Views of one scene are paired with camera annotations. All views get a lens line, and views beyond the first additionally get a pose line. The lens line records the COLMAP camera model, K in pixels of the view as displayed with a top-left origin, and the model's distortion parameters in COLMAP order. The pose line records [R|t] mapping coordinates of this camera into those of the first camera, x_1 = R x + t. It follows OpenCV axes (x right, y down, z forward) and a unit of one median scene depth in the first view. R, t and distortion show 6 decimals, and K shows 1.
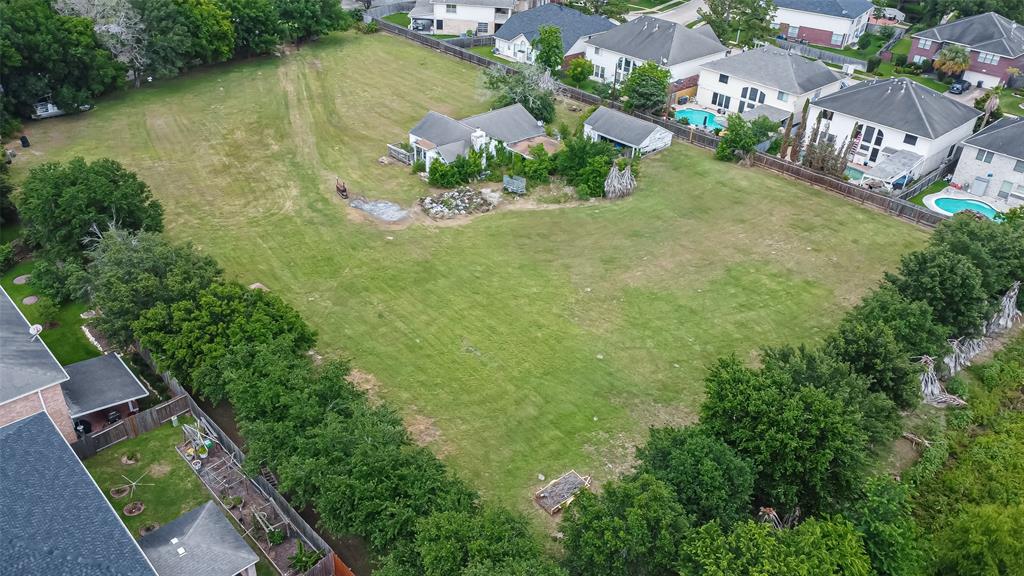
lens RADIAL K [[799.6, 0, 502.2], [0, 799.6, 293.0], [0, 0, 1]] dist [0.006409, 0.008690]
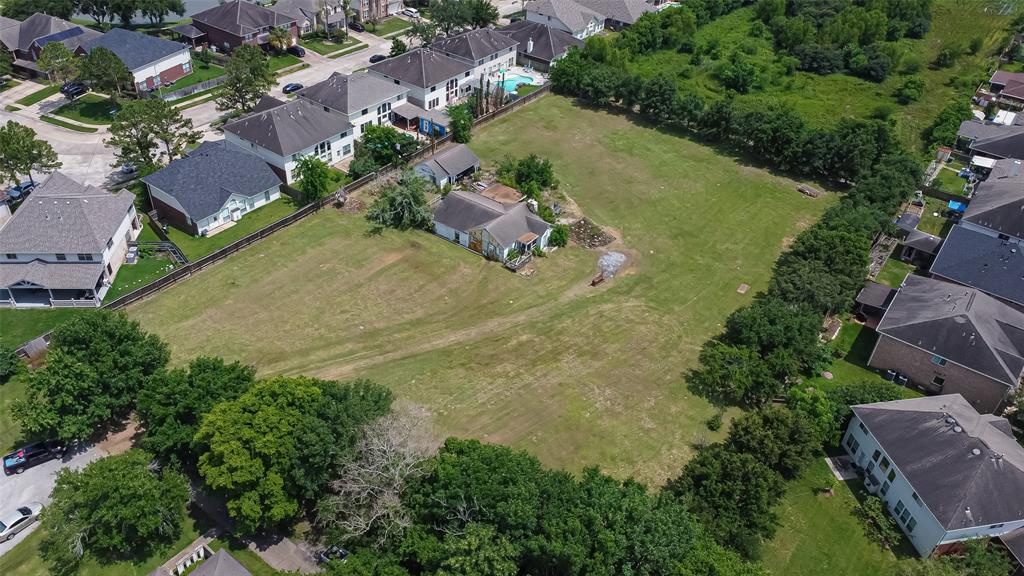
lens RADIAL K [[765.2, 0, 500.3], [0, 765.2, 282.6], [0, 0, 1]] dist [0.002618, 0.002509]
pose [[-0.165497, -0.626918, 0.761304, -0.973778], [0.475837, 0.625391, 0.618437, -0.842051], [-0.863823, 0.464607, 0.194811, 0.779880]]
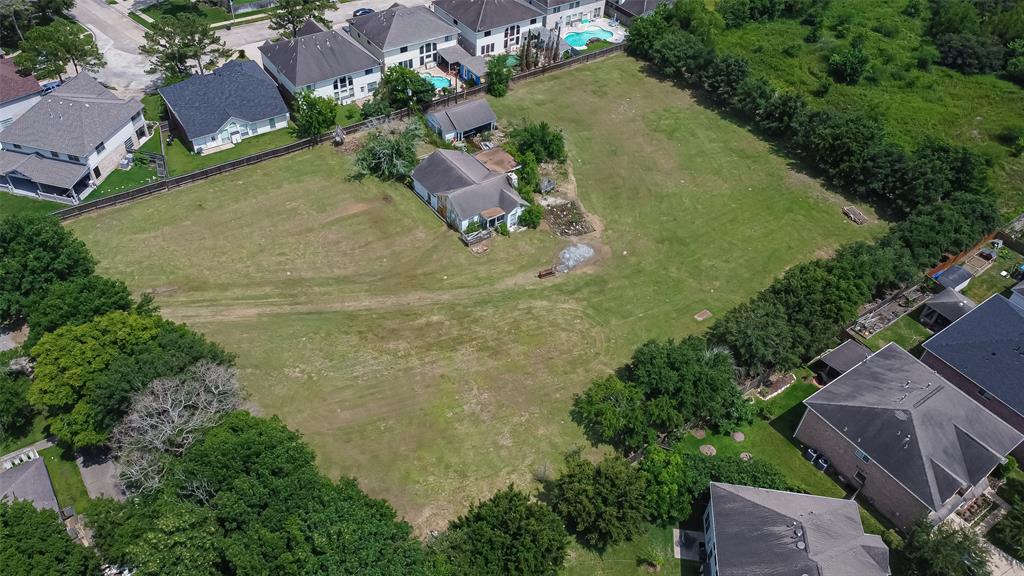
lens RADIAL K [[765.2, 0, 501.3], [0, 765.2, 282.3], [0, 0, 1]] dist [0.002618, 0.002509]
pose [[0.150106, -0.700802, 0.697384, -0.893928], [0.493345, 0.664374, 0.561442, -0.698562], [-0.856784, 0.259775, 0.445464, 0.474650]]
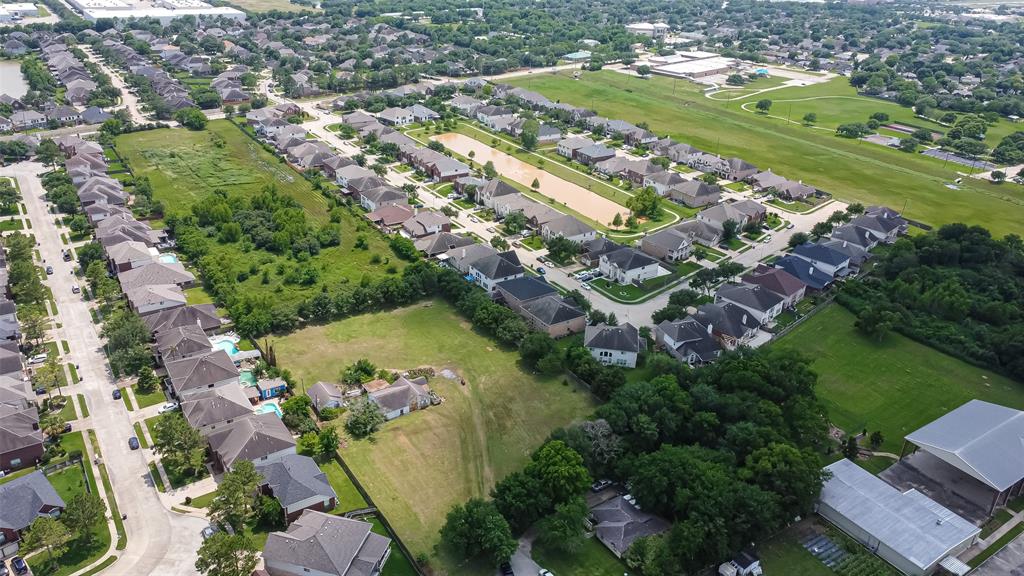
lens RADIAL K [[765.2, 0, 502.8], [0, 765.2, 285.0], [0, 0, 1]] dist [0.002618, 0.002509]
pose [[-0.982306, -0.148790, 0.113736, -0.486621], [0.015674, 0.539854, 0.841613, -2.059822], [-0.186624, 0.828504, -0.527970, 1.755436]]
